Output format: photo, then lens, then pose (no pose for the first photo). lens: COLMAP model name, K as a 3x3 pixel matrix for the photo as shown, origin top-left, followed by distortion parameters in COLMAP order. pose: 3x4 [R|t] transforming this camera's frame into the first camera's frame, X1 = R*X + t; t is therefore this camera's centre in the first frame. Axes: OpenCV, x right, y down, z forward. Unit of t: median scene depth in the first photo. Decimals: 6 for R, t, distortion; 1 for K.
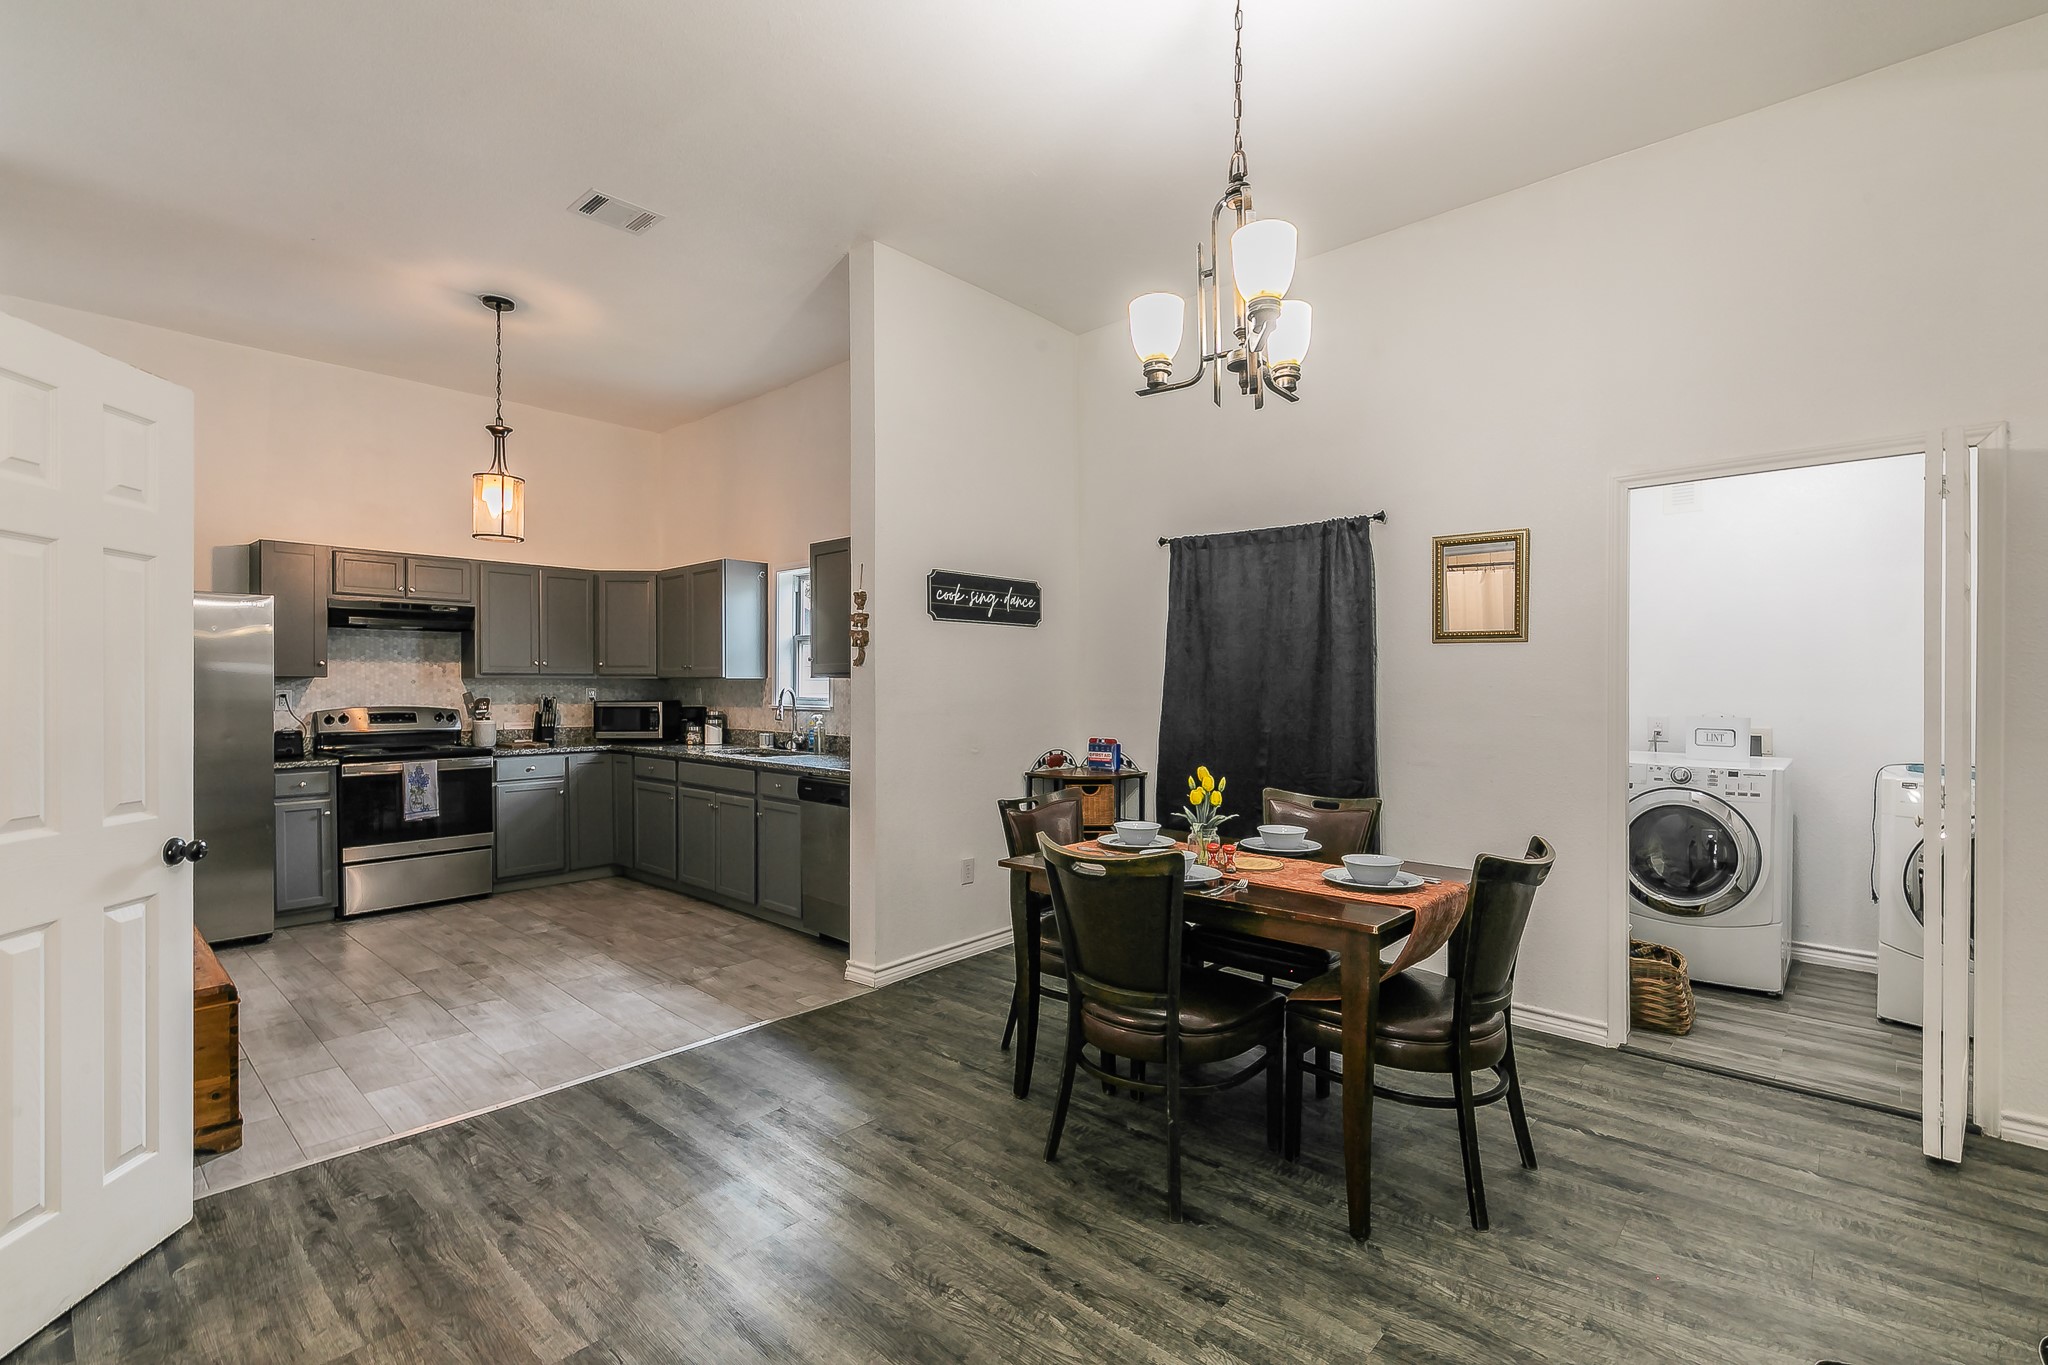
lens RADIAL K [[924.4, 0, 1030.7], [0, 924.4, 687.2], [0, 0, 1]] dist [0.004513, 0.002338]
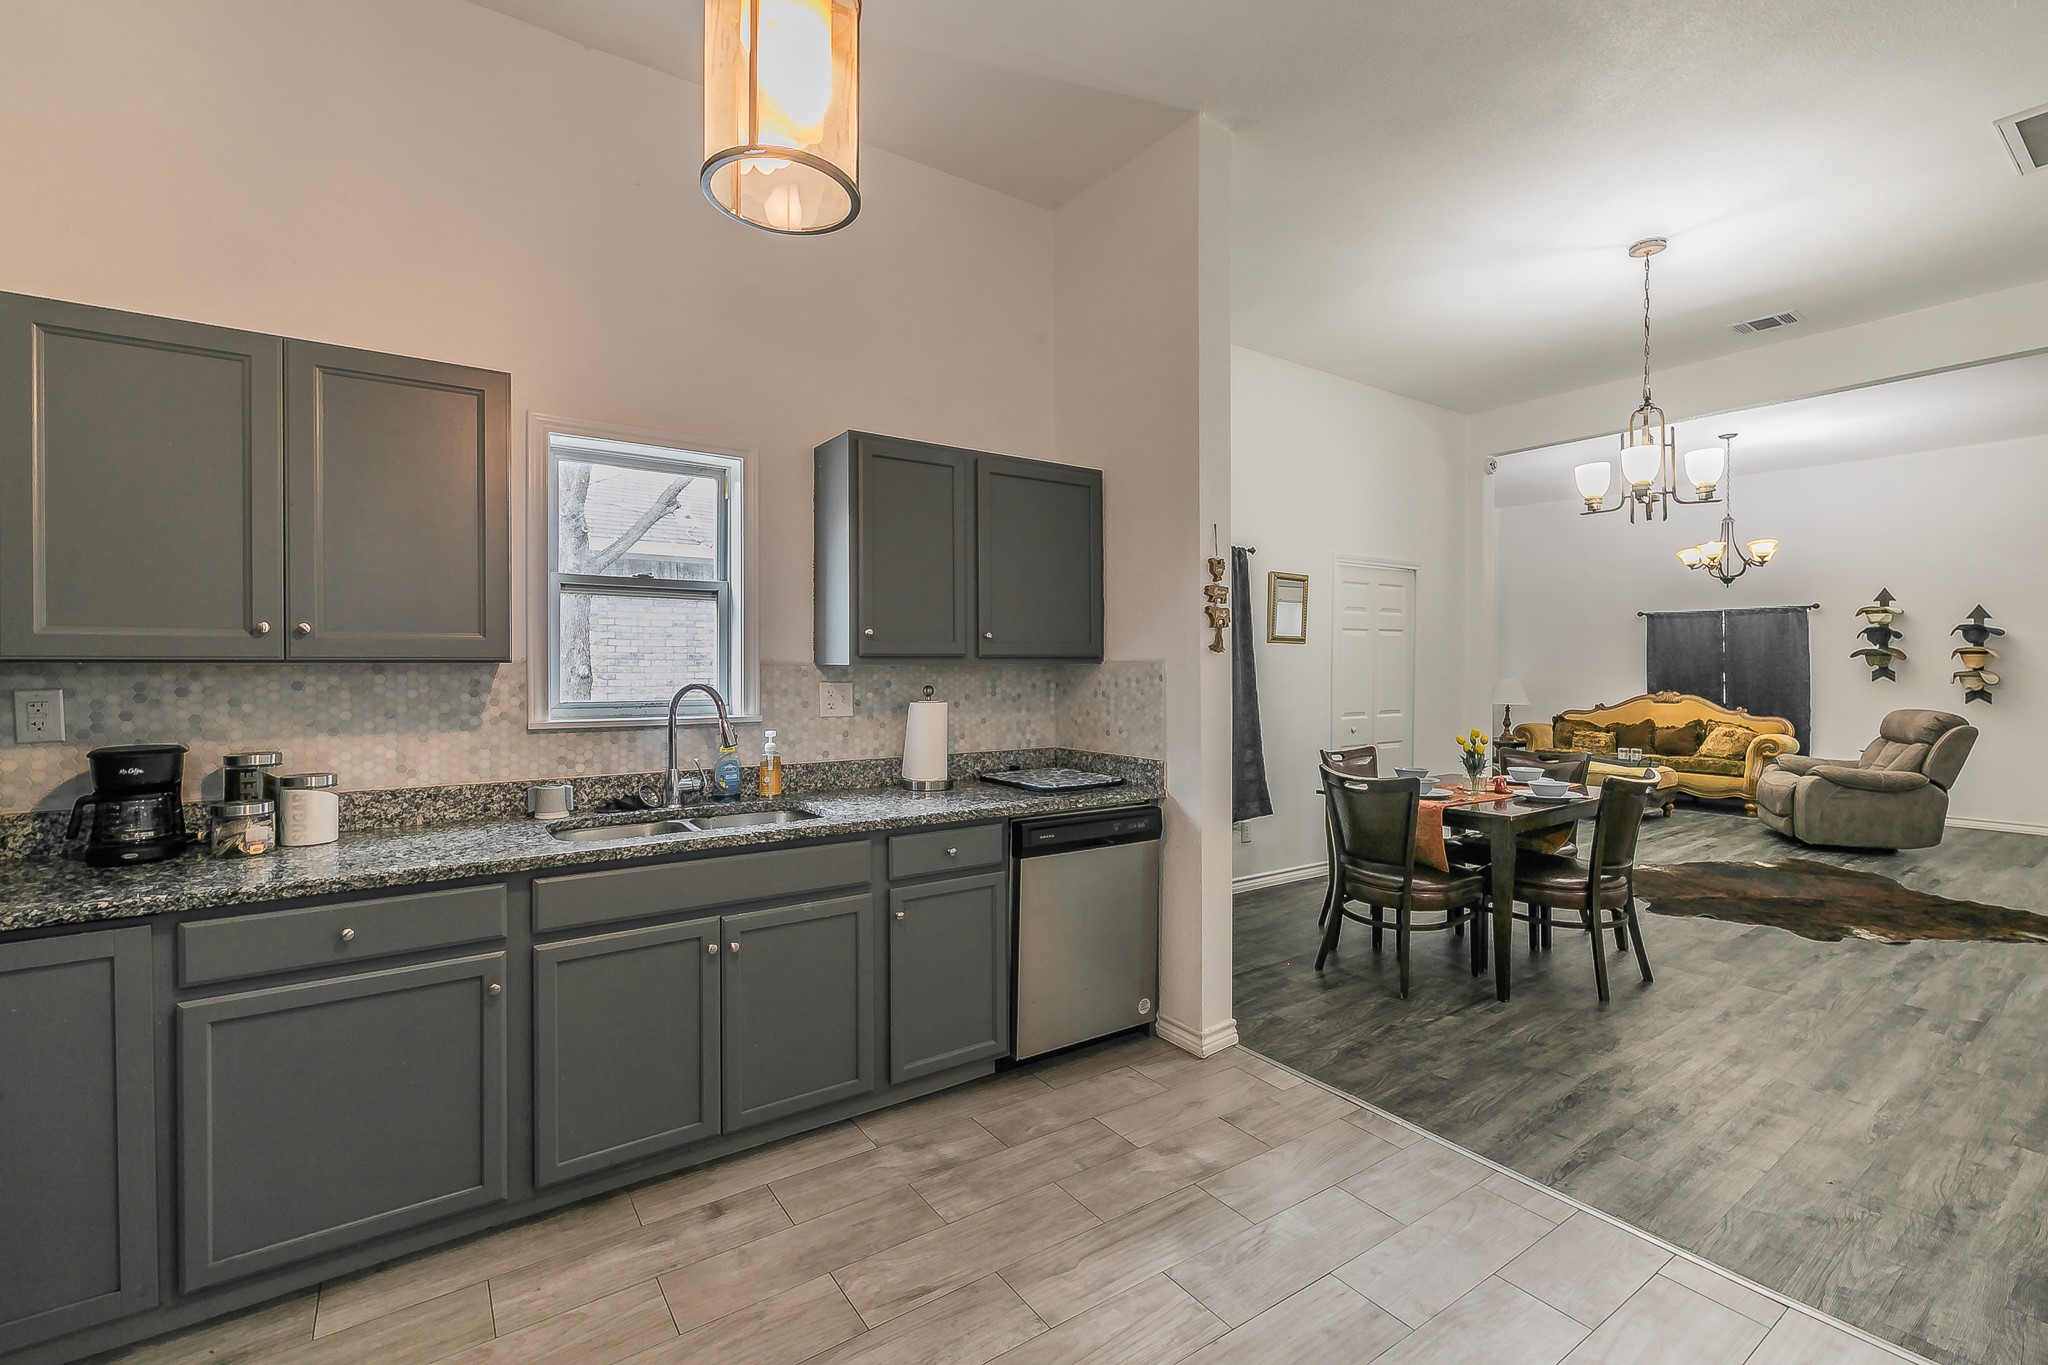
lens RADIAL K [[891.2, 0, 1031.9], [0, 891.2, 670.8], [0, 0, 1]] dist [-0.000724, 0.002698]
pose [[0.212003, -0.007388, 0.977241, -0.866991], [0.002659, 0.999972, 0.006983, -0.010955], [-0.977265, 0.001118, 0.212016, 0.894374]]
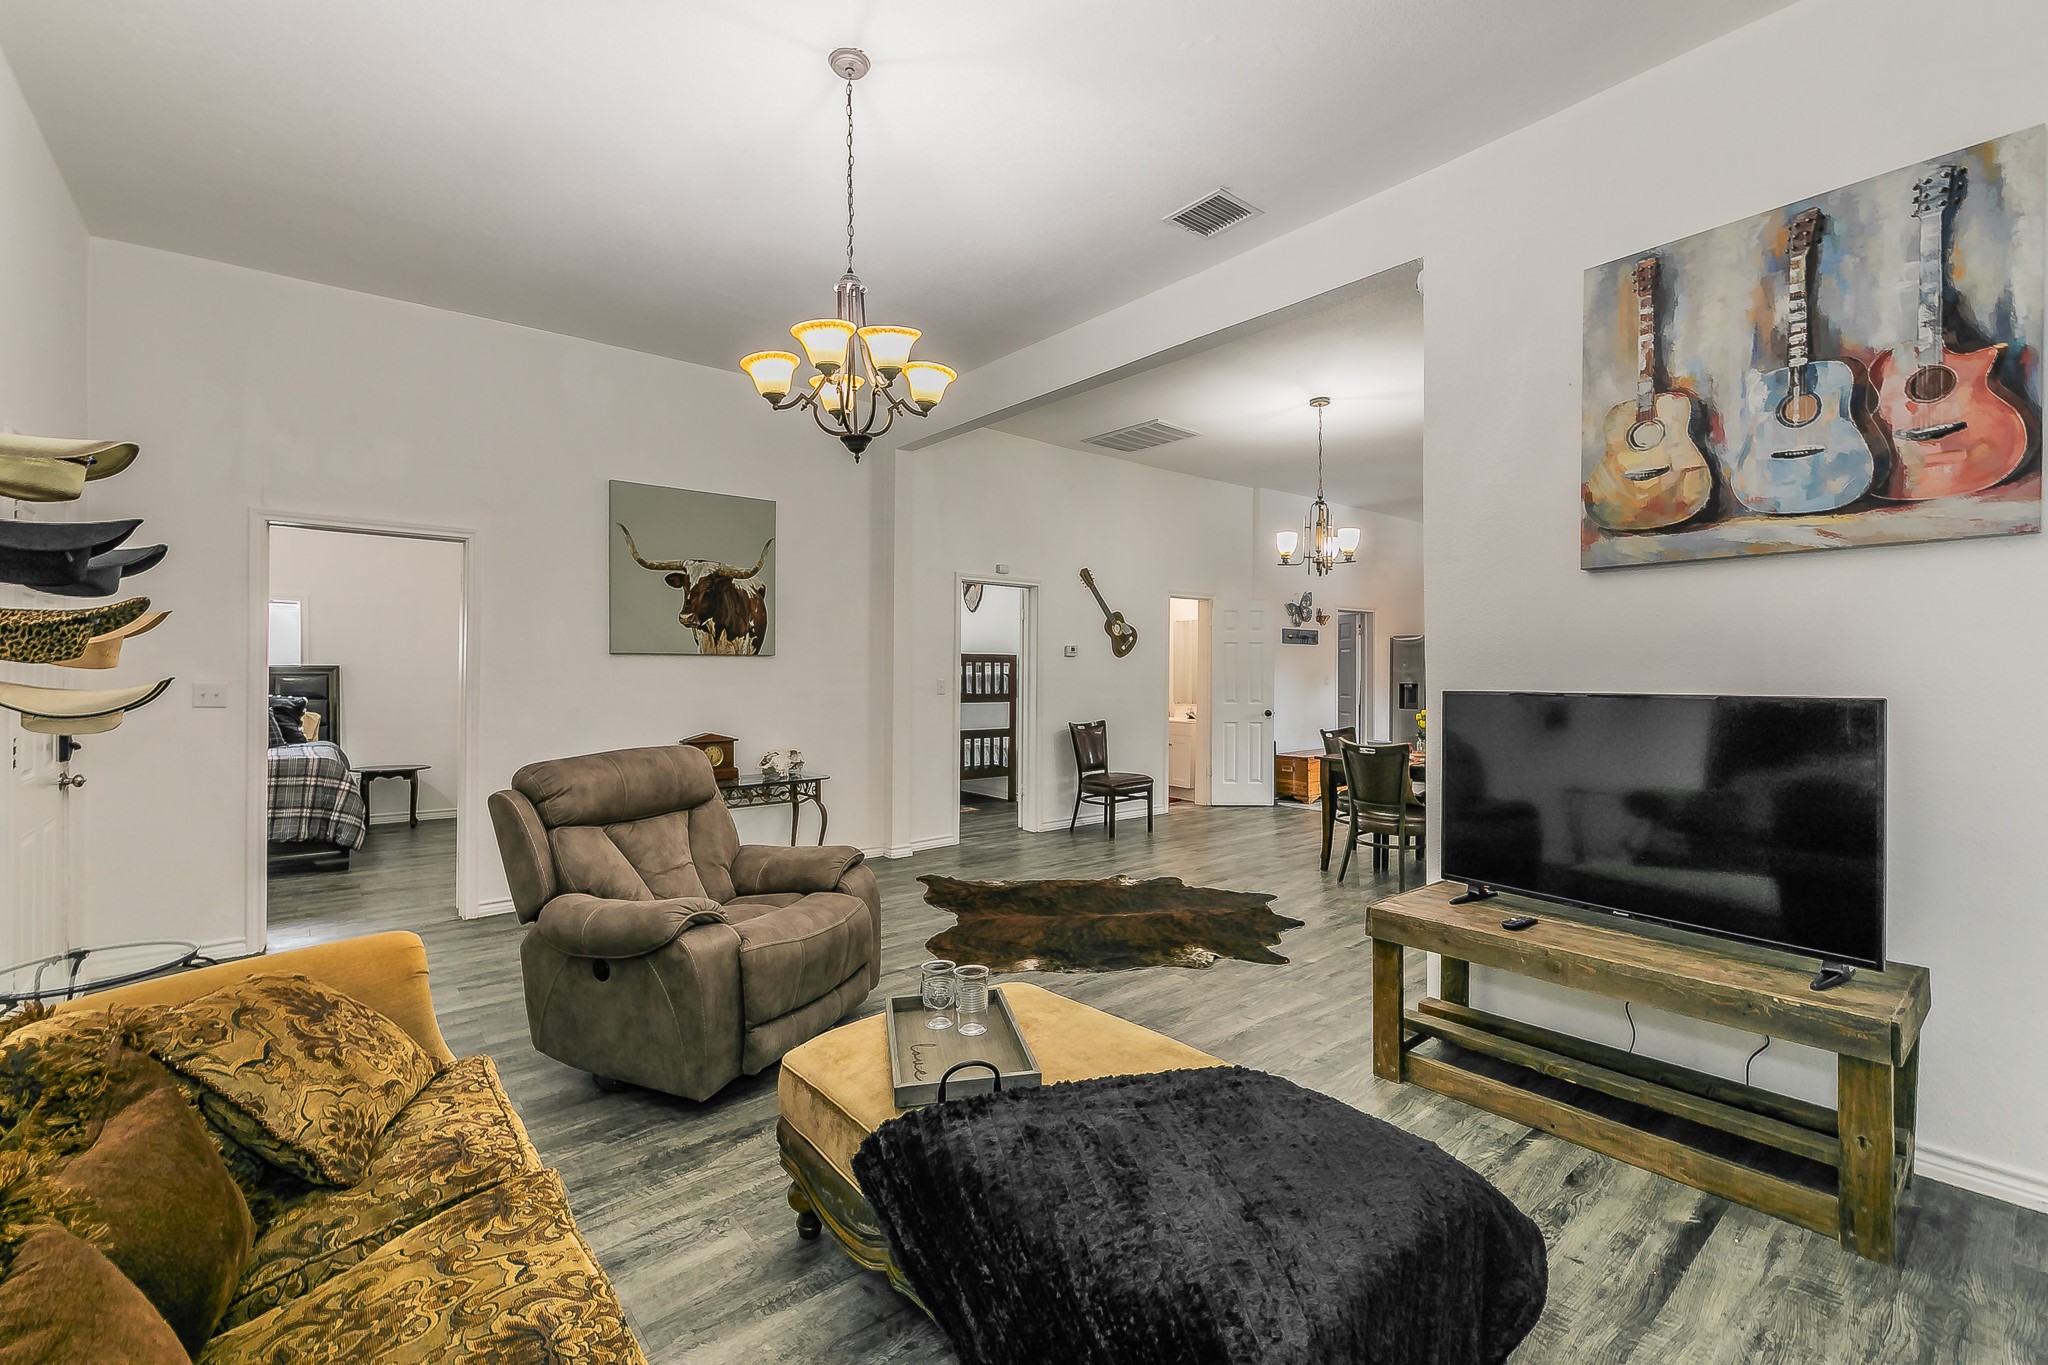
lens RADIAL K [[891.2, 0, 1045.2], [0, 891.2, 667.9], [0, 0, 1]] dist [-0.000724, 0.002698]
pose [[-0.113652, -0.009291, -0.993477, 1.521951], [0.000874, 0.999955, -0.009452, 0.004747], [0.993520, -0.001942, -0.113639, 0.230568]]
